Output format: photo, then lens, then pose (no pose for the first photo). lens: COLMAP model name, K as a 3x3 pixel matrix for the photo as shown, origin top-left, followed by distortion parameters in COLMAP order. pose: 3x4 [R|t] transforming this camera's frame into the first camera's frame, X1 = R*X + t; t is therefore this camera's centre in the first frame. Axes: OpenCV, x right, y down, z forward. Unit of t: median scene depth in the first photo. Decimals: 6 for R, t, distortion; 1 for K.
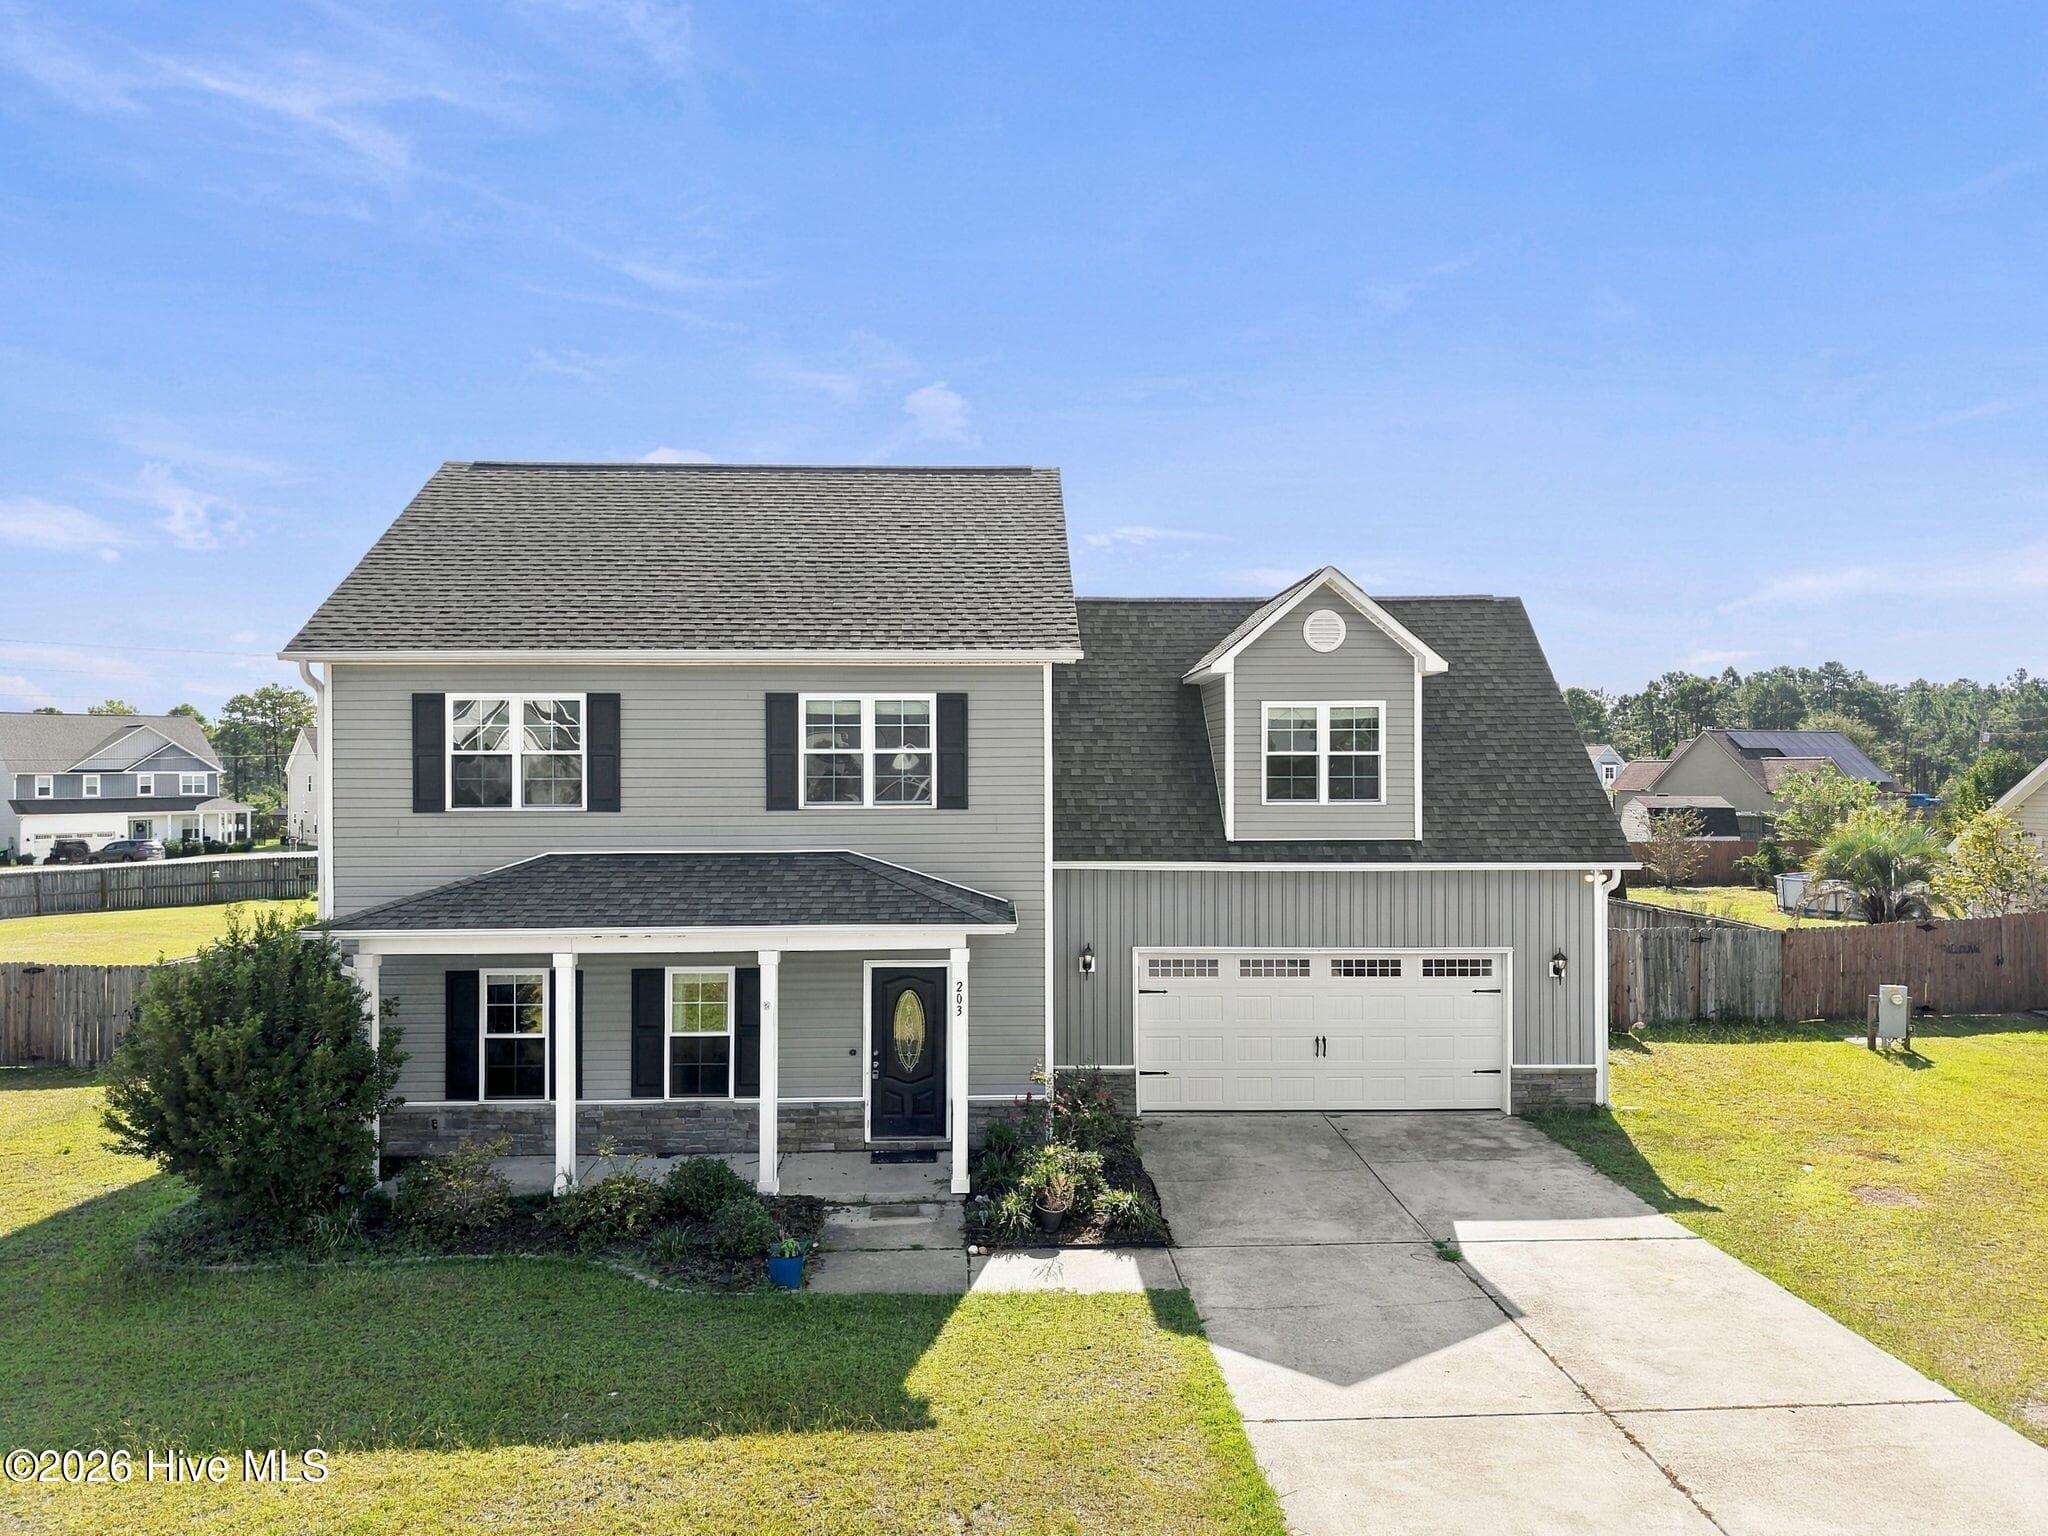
lens RADIAL K [[1362.4, 0, 1024.0], [0, 1362.4, 768.0], [0, 0, 1]] dist [0.031655, -0.003209]
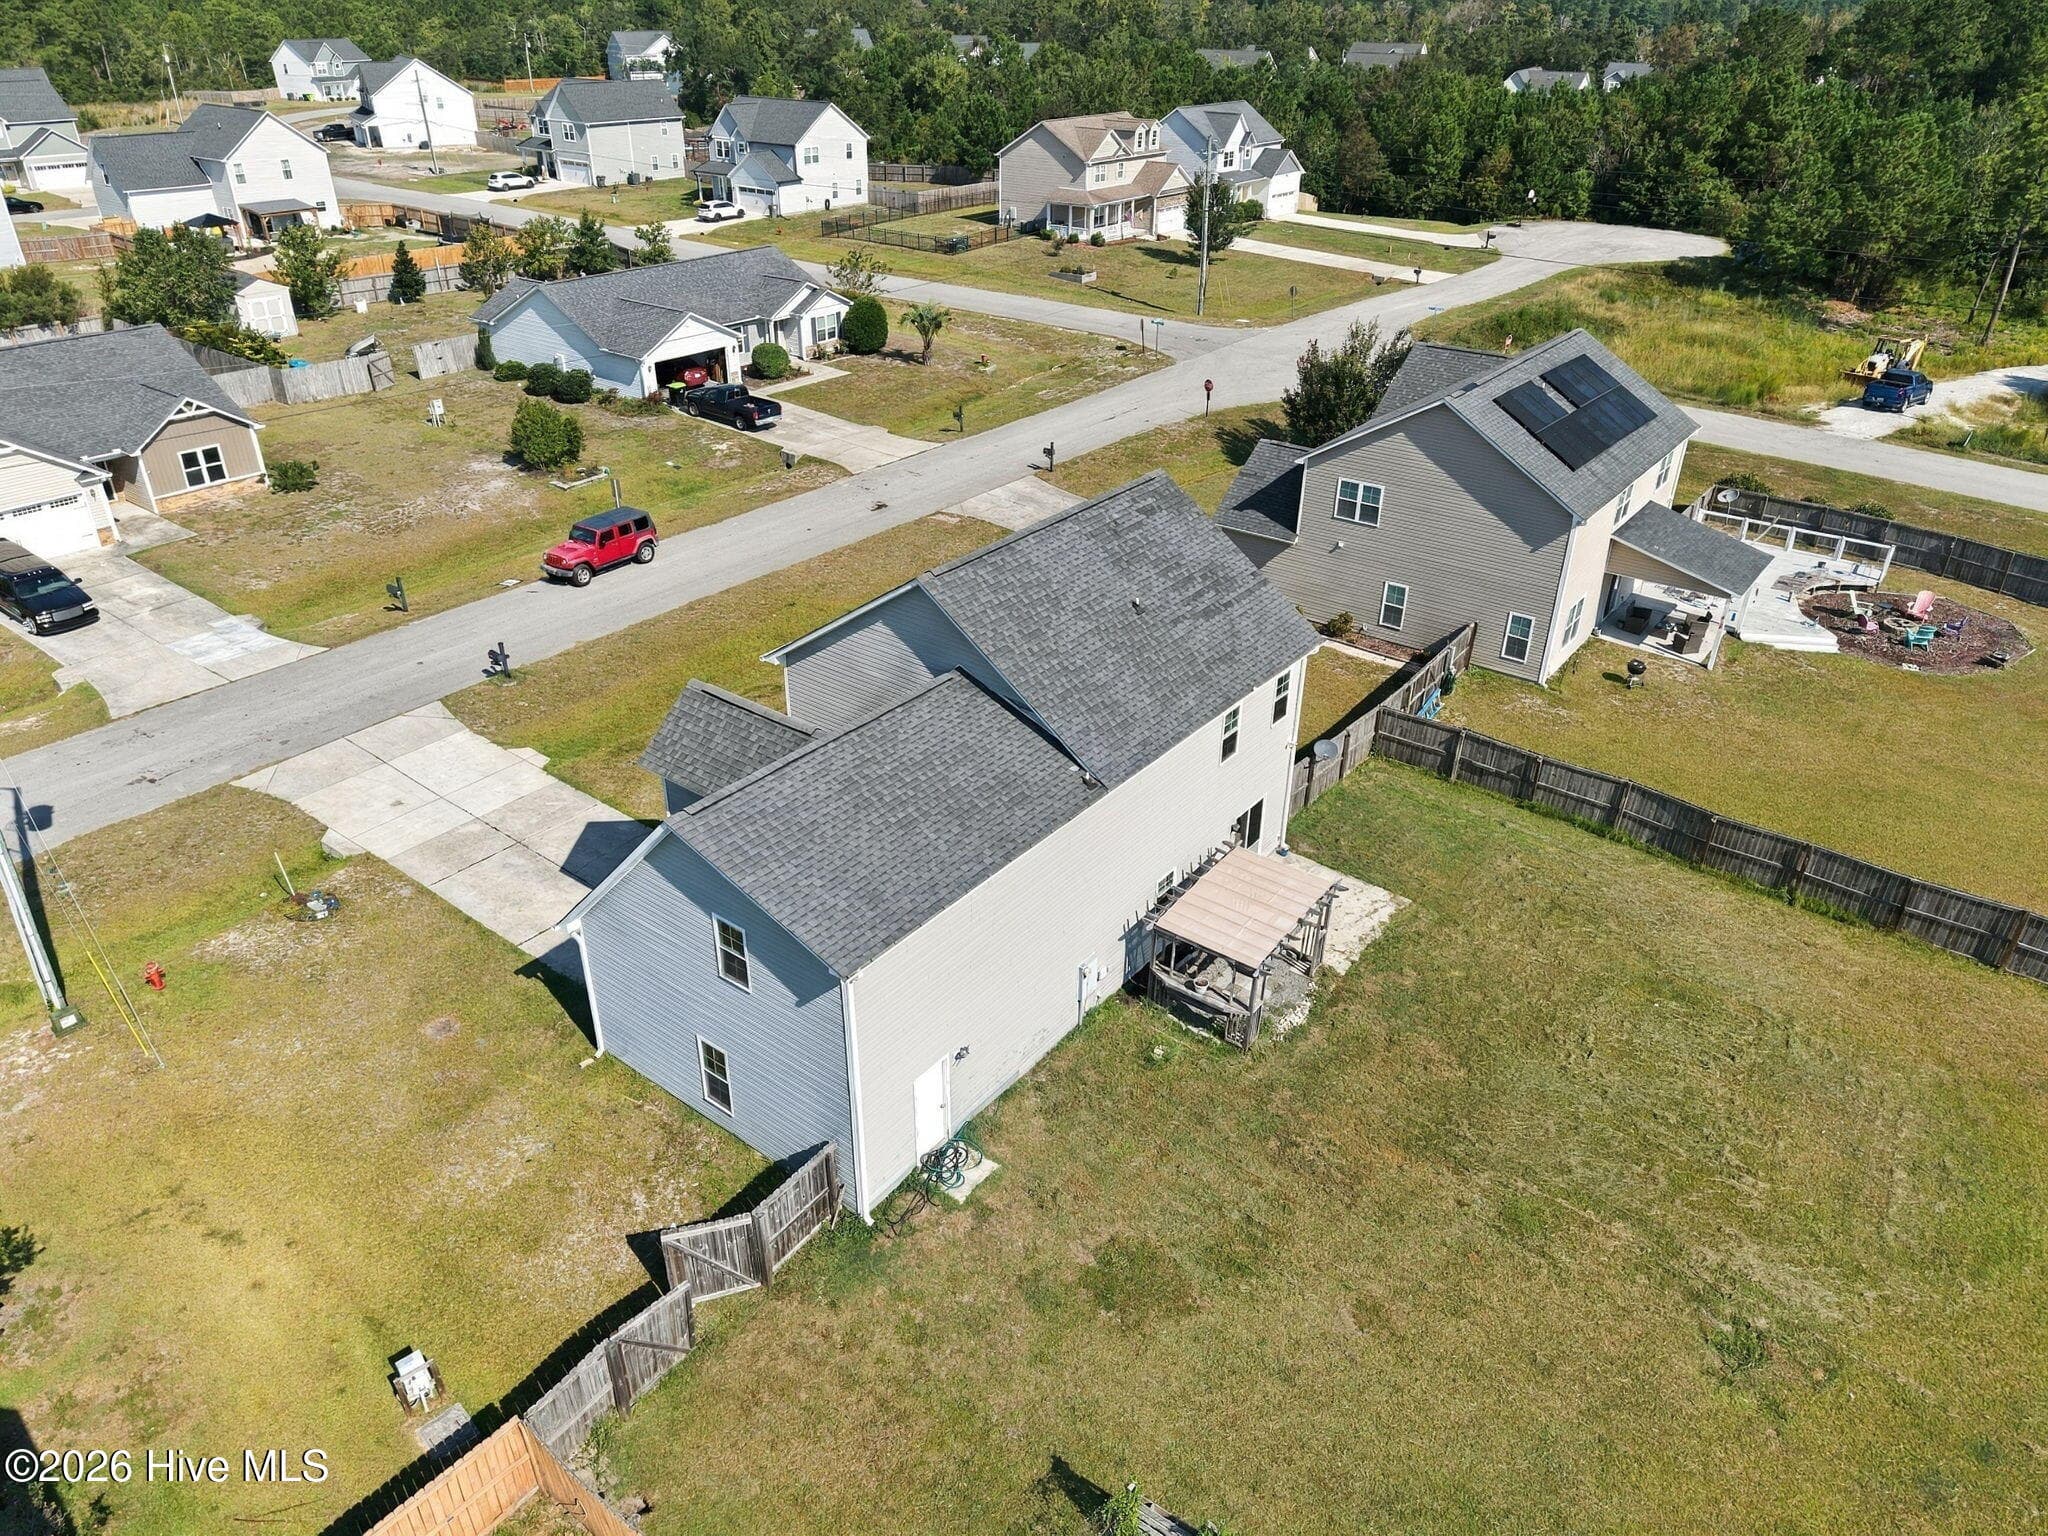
lens RADIAL K [[1393.8, 0, 1024.0], [0, 1393.8, 730.8], [0, 0, 1]] dist [-0.002064, 0.006777]
pose [[-0.628669, 0.371509, -0.683196, 1.210359], [-0.010498, 0.874379, 0.485131, -0.967918], [0.777602, 0.312159, -0.545795, 2.410509]]
